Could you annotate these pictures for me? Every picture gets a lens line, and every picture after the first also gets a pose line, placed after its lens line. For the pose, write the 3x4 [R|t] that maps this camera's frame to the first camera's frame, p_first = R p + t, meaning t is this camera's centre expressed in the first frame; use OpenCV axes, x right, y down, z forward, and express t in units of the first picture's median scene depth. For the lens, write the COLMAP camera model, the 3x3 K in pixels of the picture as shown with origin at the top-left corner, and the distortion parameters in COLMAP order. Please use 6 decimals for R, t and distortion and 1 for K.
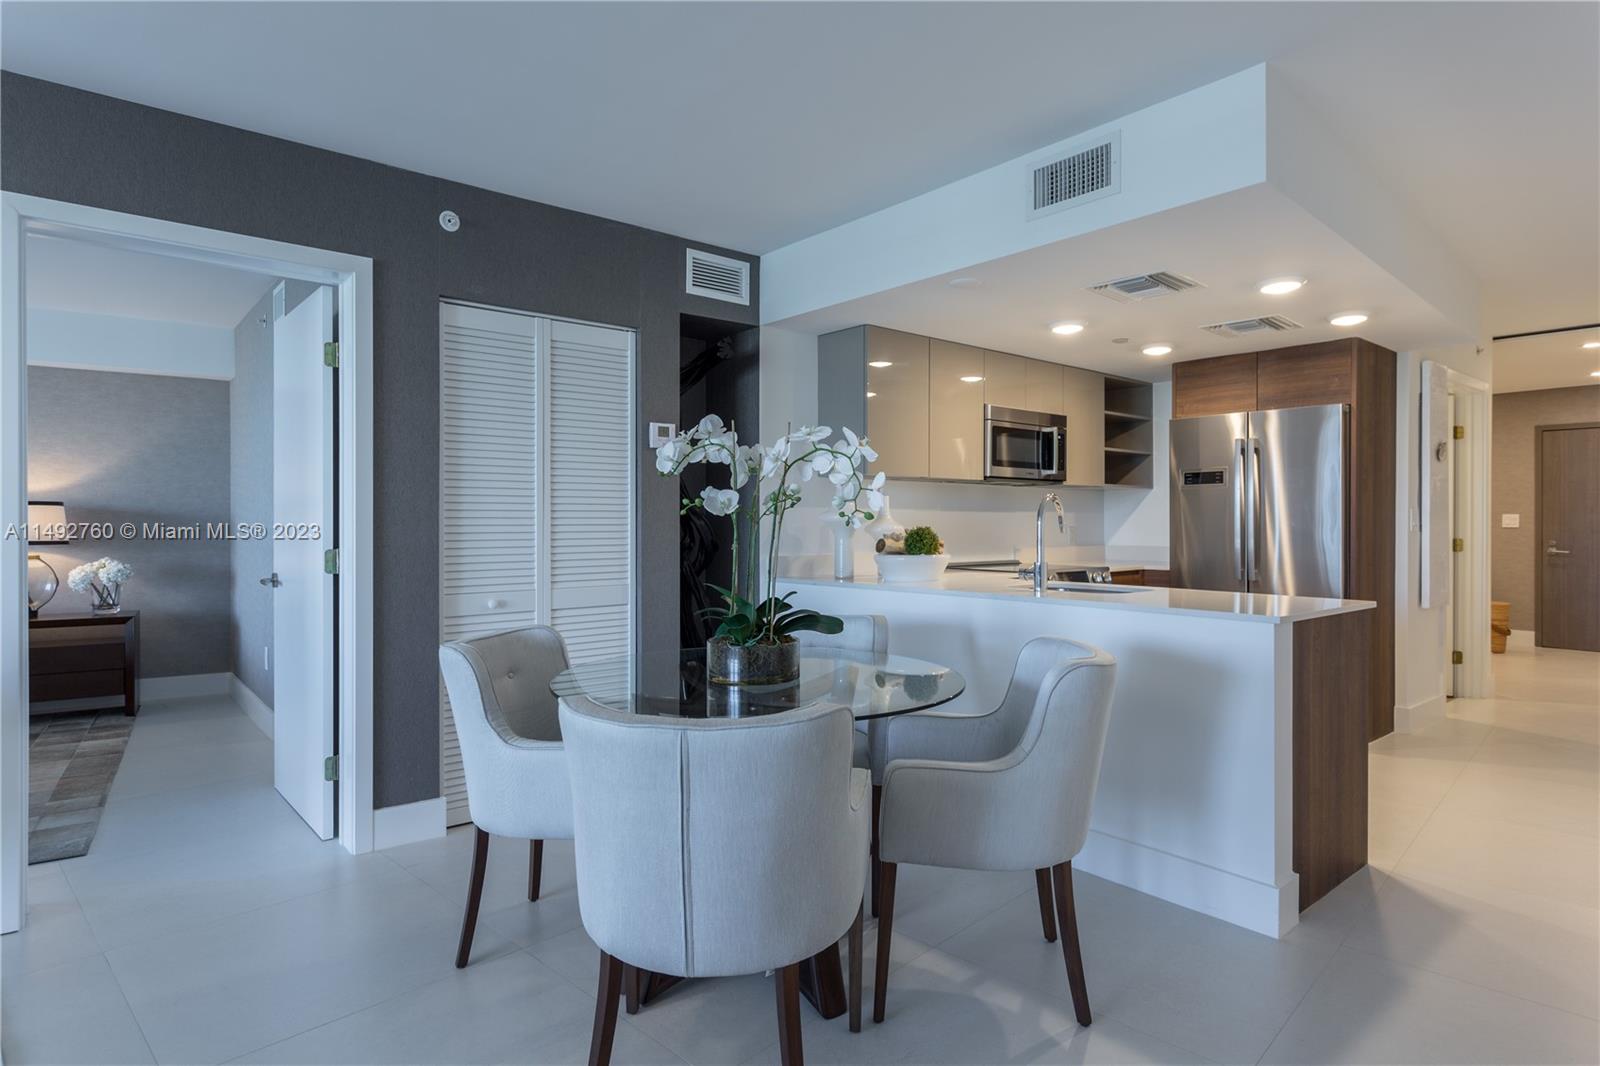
lens RADIAL K [[875.7, 0, 795.9], [0, 875.7, 529.1], [0, 0, 1]] dist [0.000889, 0.000613]
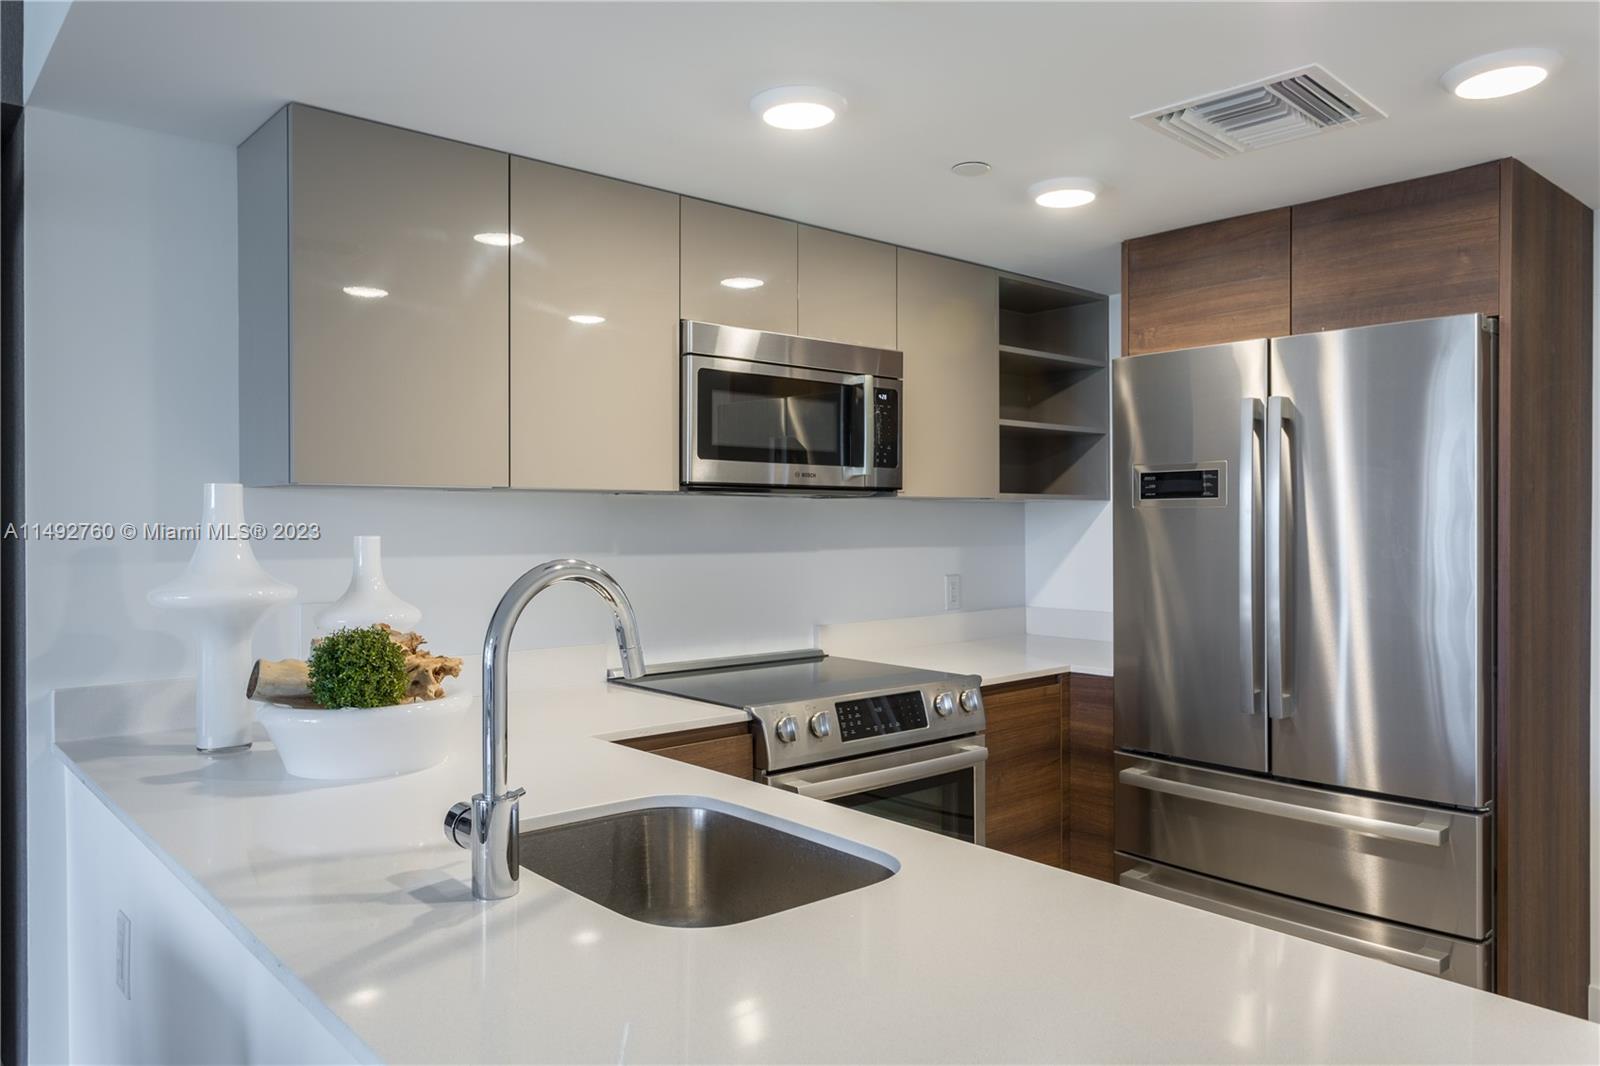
lens RADIAL K [[1100.9, 0, 802.6], [0, 1100.9, 529.8], [0, 0, 1]] dist [-0.006597, -0.002633]
pose [[0.999806, -0.001554, 0.019628, 0.266838], [0.001550, 0.999999, 0.000191, -0.036462], [-0.019628, -0.000160, 0.999807, 0.444167]]
